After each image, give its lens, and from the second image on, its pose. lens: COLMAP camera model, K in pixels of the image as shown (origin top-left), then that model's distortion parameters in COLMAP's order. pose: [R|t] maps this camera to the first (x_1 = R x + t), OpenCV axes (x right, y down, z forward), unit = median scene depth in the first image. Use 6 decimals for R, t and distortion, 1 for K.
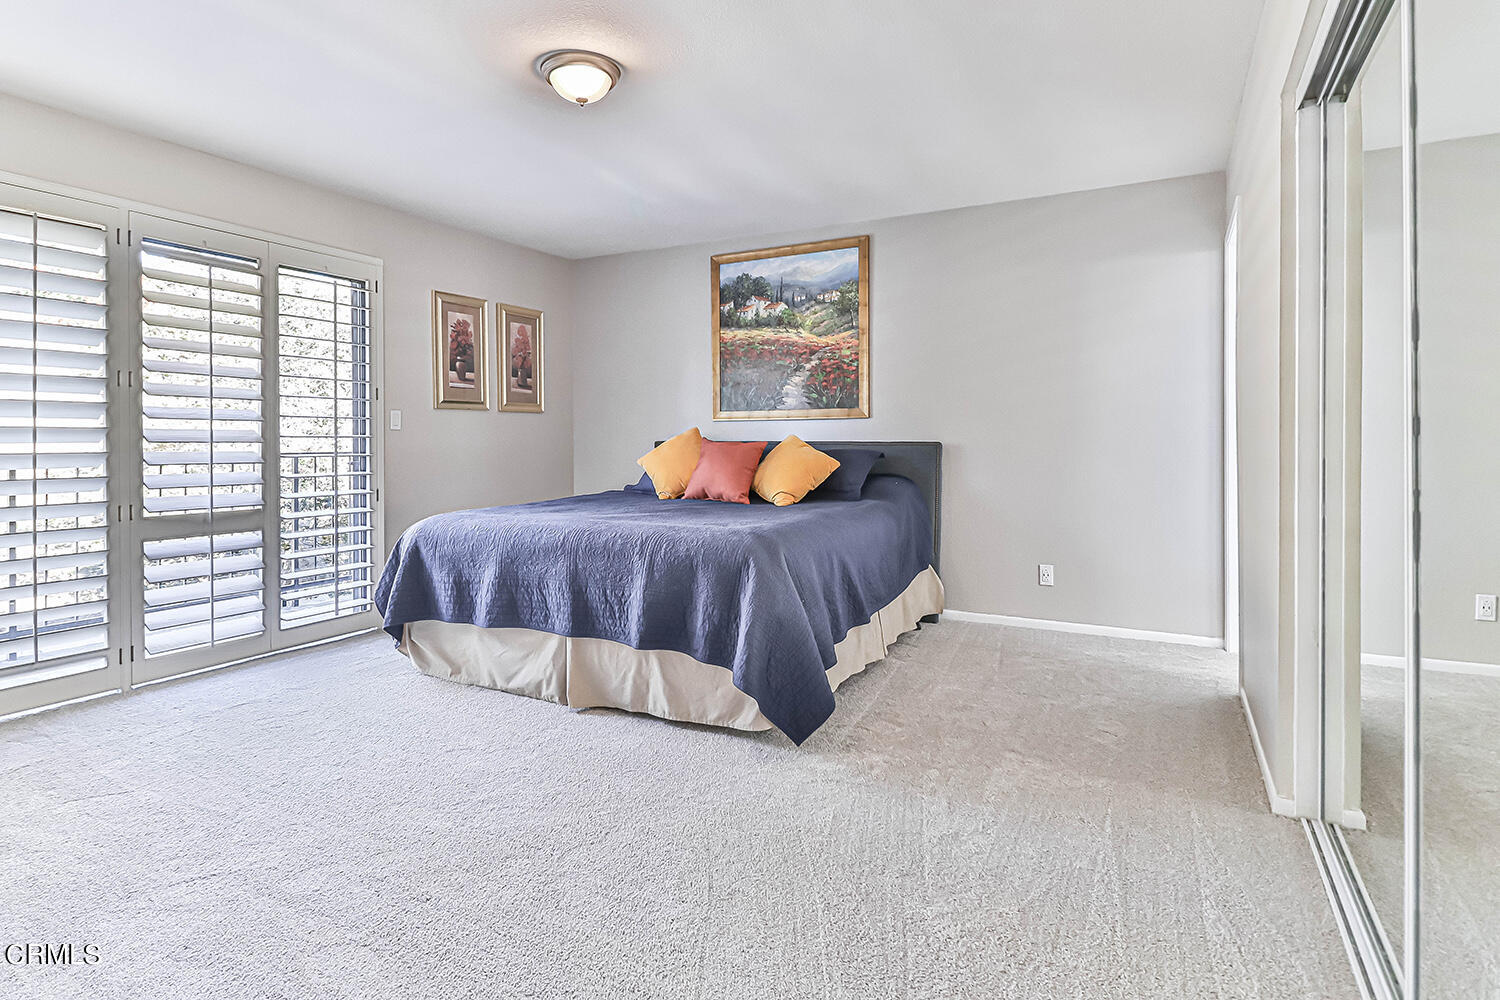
lens RADIAL K [[793.3, 0, 743.7], [0, 793.3, 431.7], [0, 0, 1]] dist [-0.004854, -0.001823]
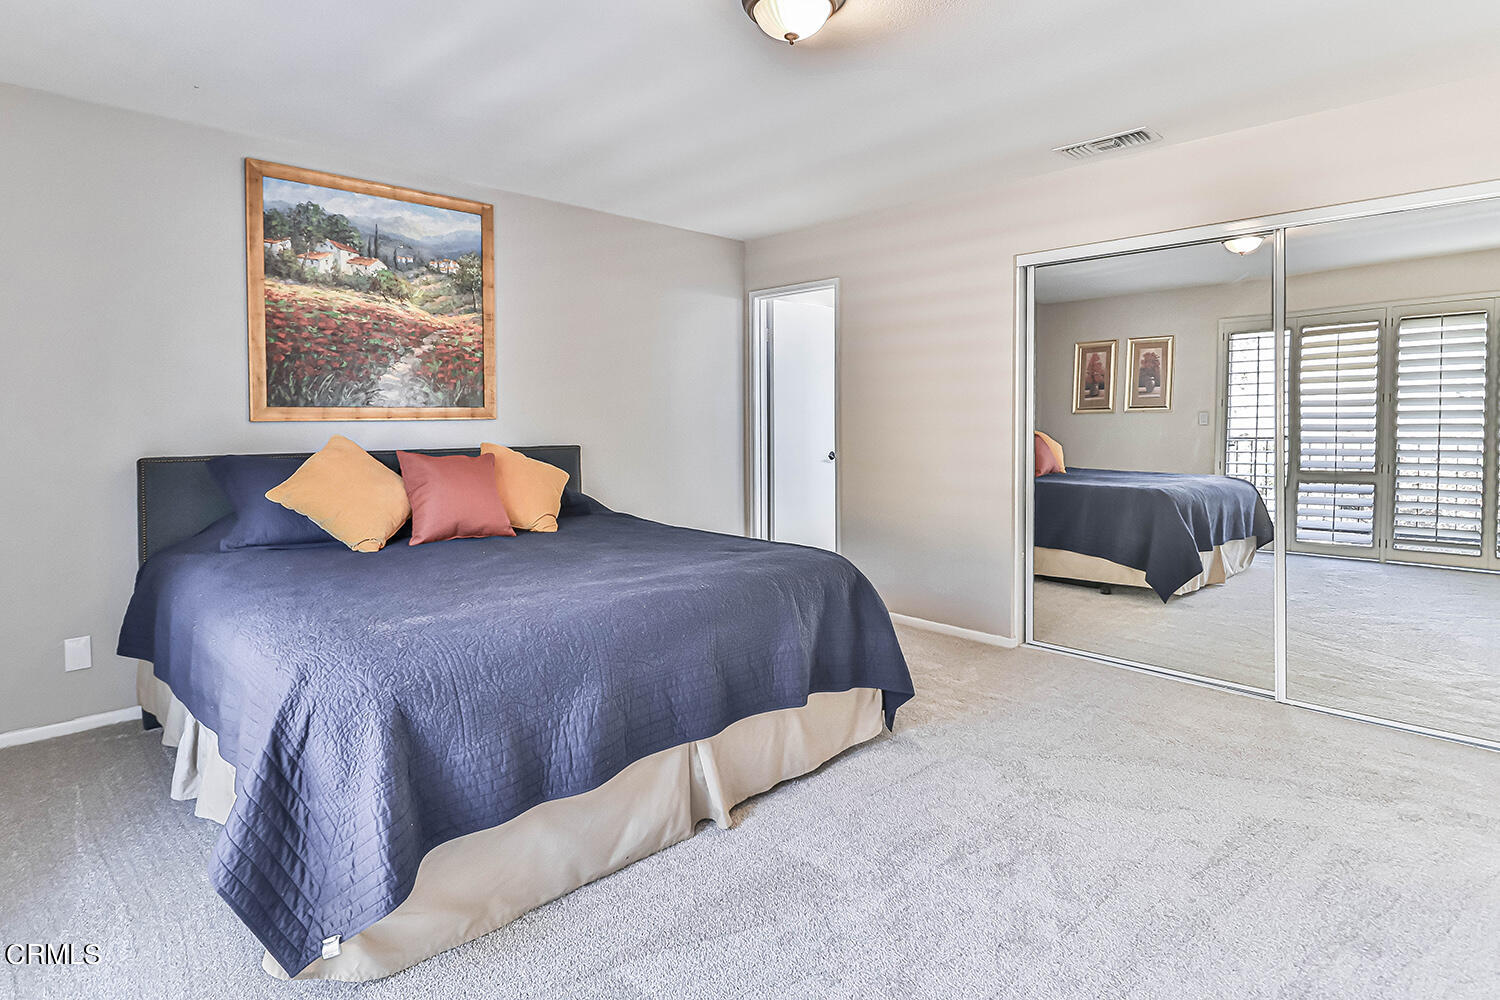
lens RADIAL K [[793.3, 0, 743.7], [0, 793.3, 431.7], [0, 0, 1]] dist [-0.004854, -0.001823]
pose [[0.298079, -0.020564, 0.954320, -0.559675], [-0.010666, 0.999634, 0.024872, -0.026743], [-0.954482, -0.017592, 0.297750, 0.466136]]
